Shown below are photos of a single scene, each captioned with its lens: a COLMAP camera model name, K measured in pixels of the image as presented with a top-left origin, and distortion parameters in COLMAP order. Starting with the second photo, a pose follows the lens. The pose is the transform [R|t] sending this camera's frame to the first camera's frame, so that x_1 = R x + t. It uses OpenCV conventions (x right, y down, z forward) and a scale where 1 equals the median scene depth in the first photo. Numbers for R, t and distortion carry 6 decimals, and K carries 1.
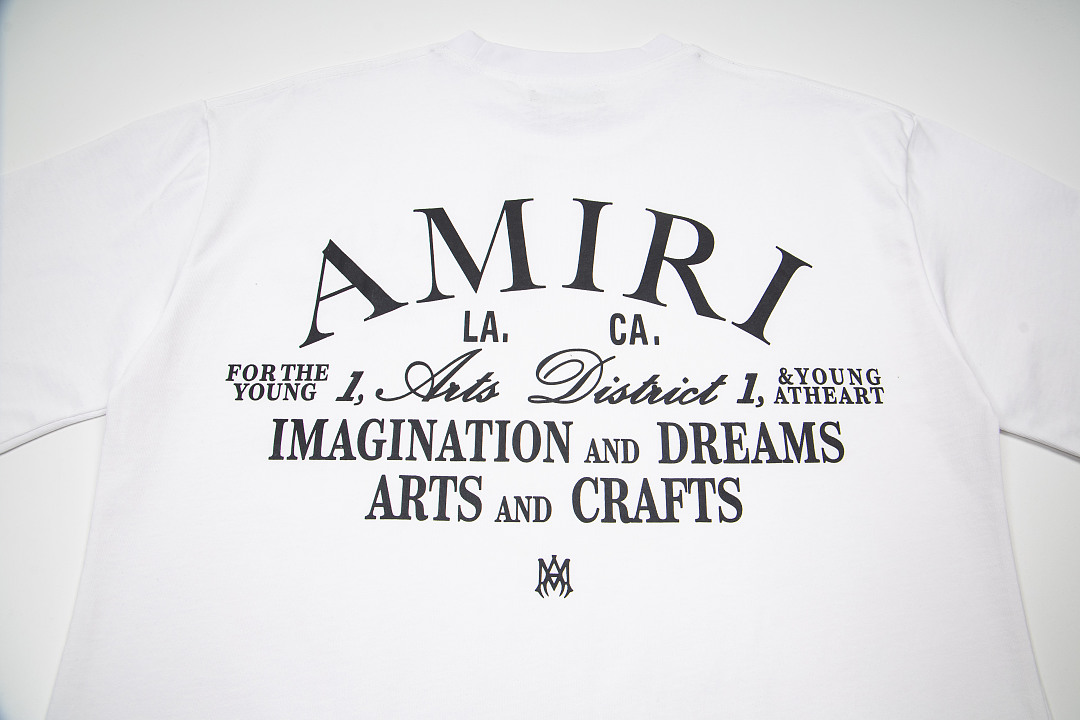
lens RADIAL K [[566.3, 0, 588.7], [0, 566.3, 357.5], [0, 0, 1]] dist [0.058572, 0.000031]
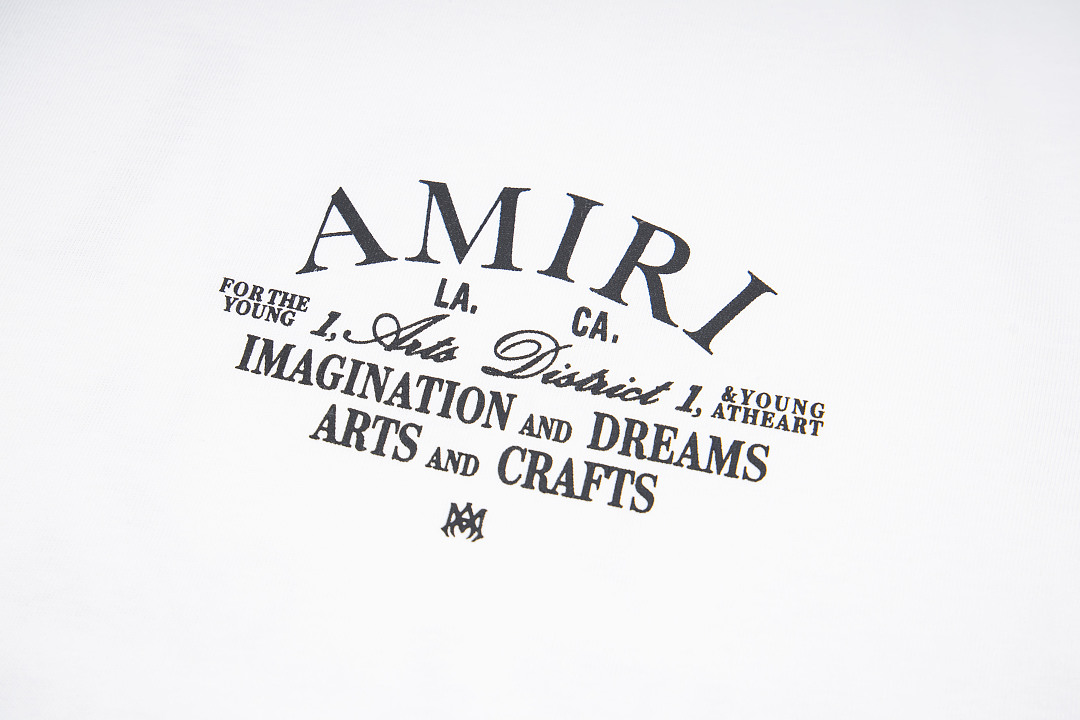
lens RADIAL K [[1817.2, 0, 540.0], [0, 1817.2, 360.0], [0, 0, 1]] dist [1.445078, 0.019187]
pose [[0.964809, 0.186343, -0.185528, 0.627612], [-0.217542, 0.961991, -0.165074, 0.598987], [0.147716, 0.199625, 0.968674, -2.274665]]
